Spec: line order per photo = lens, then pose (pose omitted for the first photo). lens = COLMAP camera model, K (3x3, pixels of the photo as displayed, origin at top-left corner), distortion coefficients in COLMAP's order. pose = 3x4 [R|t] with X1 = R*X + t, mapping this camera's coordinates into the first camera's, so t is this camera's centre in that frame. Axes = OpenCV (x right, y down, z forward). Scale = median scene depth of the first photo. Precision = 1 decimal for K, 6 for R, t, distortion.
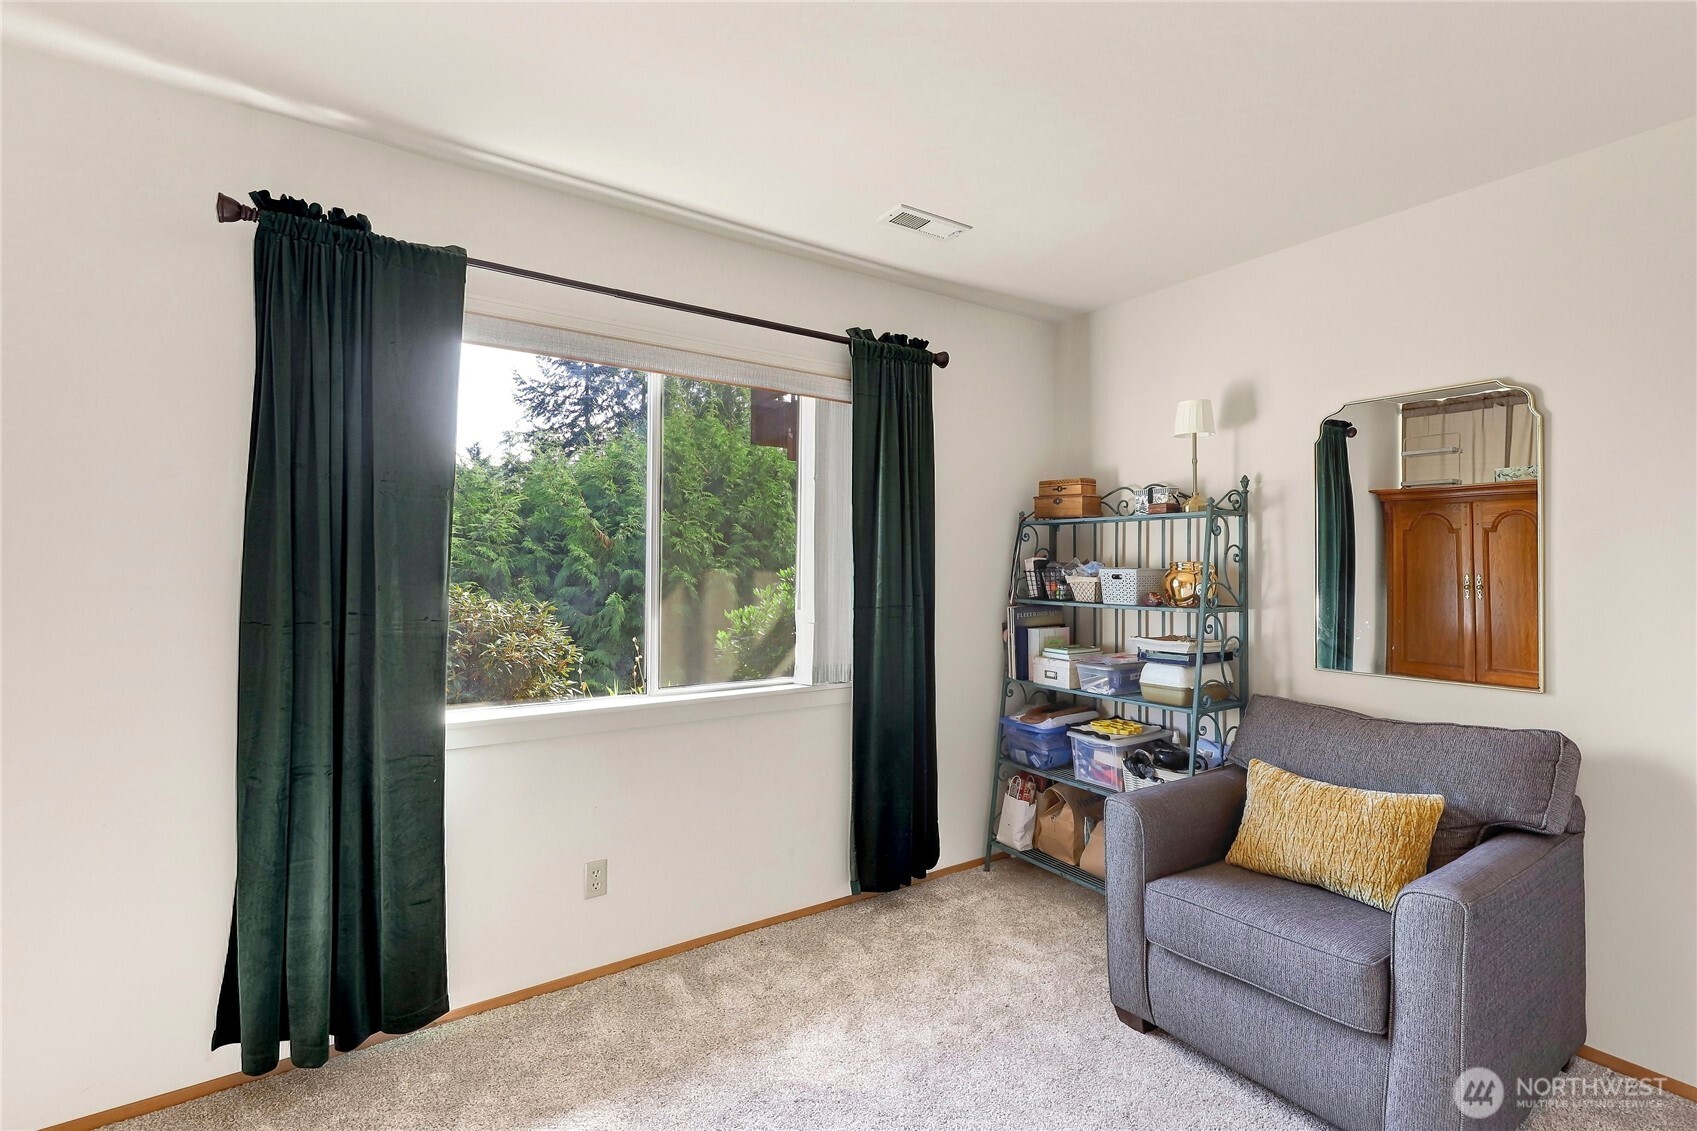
lens RADIAL K [[766.8, 0, 858.4], [0, 766.8, 568.2], [0, 0, 1]] dist [0.012155, -0.001115]
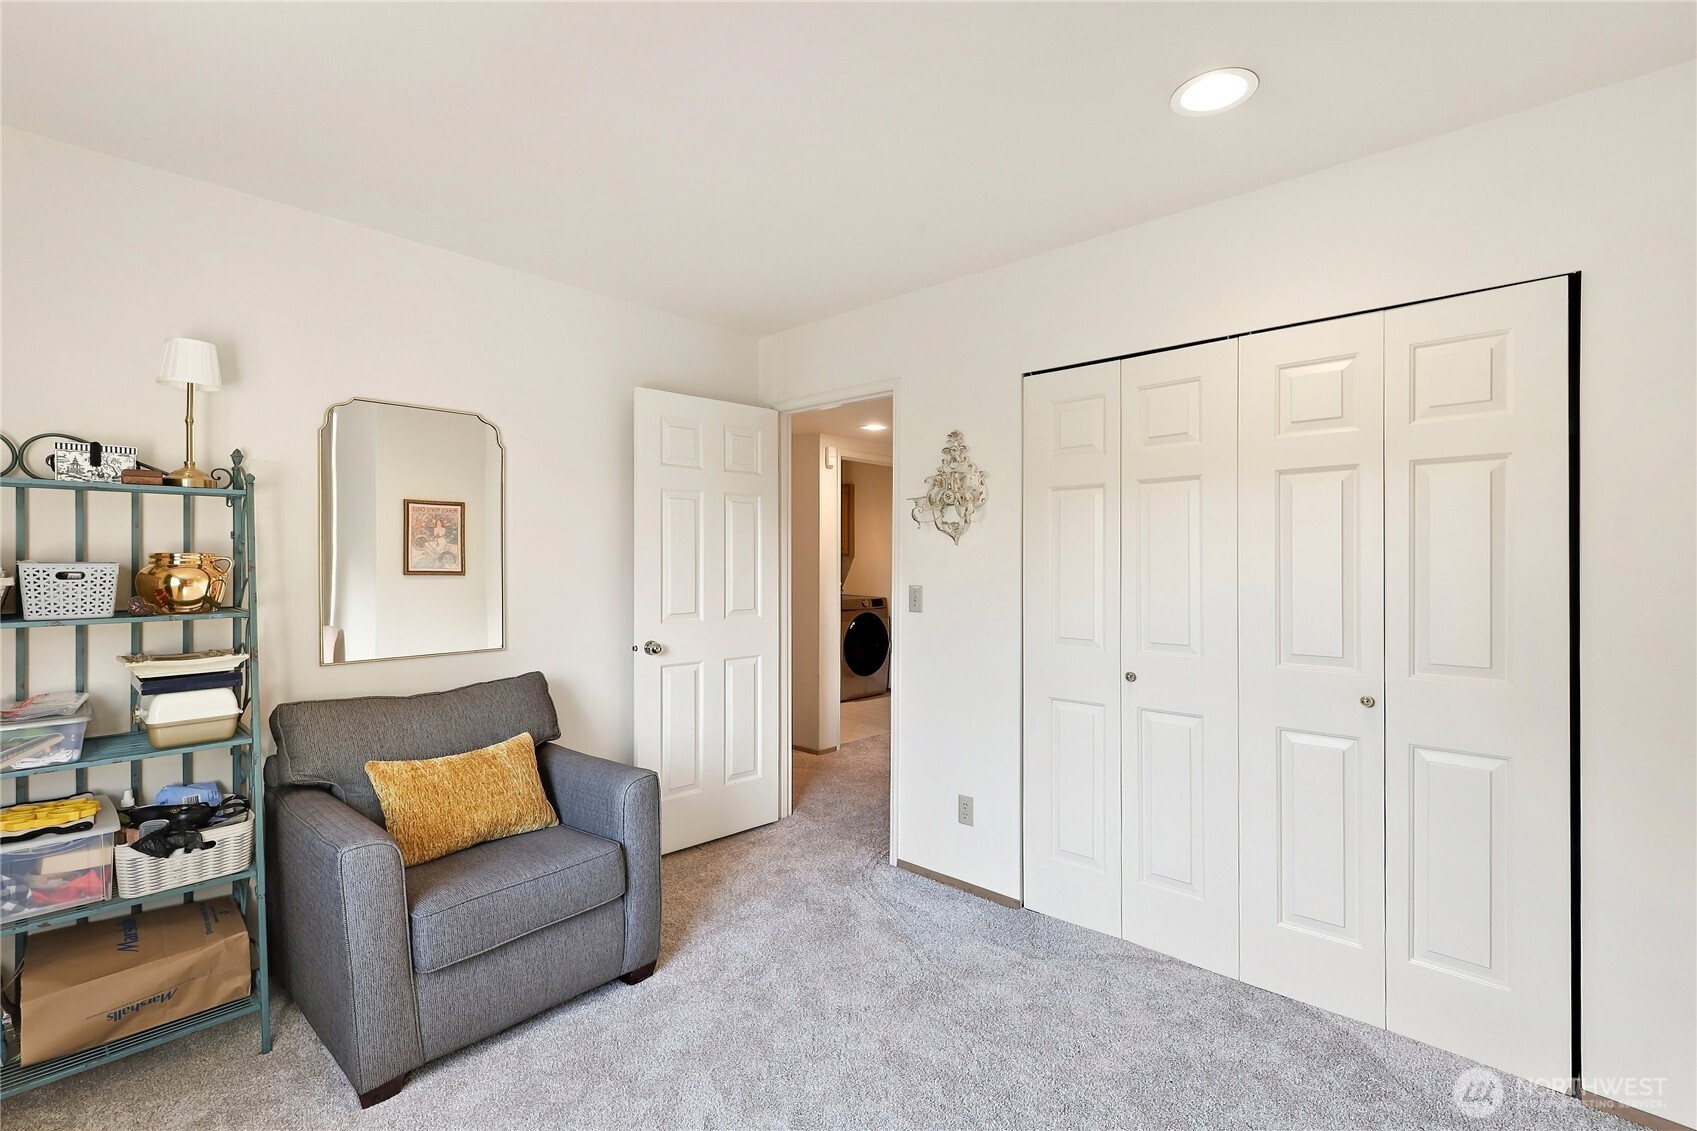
lens RADIAL K [[766.8, 0, 858.4], [0, 766.8, 568.2], [0, 0, 1]] dist [0.012155, -0.001115]
pose [[-0.208735, -0.009280, 0.977928, -0.454838], [0.009080, 0.999893, 0.011426, 0.004558], [-0.977930, 0.011265, -0.208628, 0.518305]]
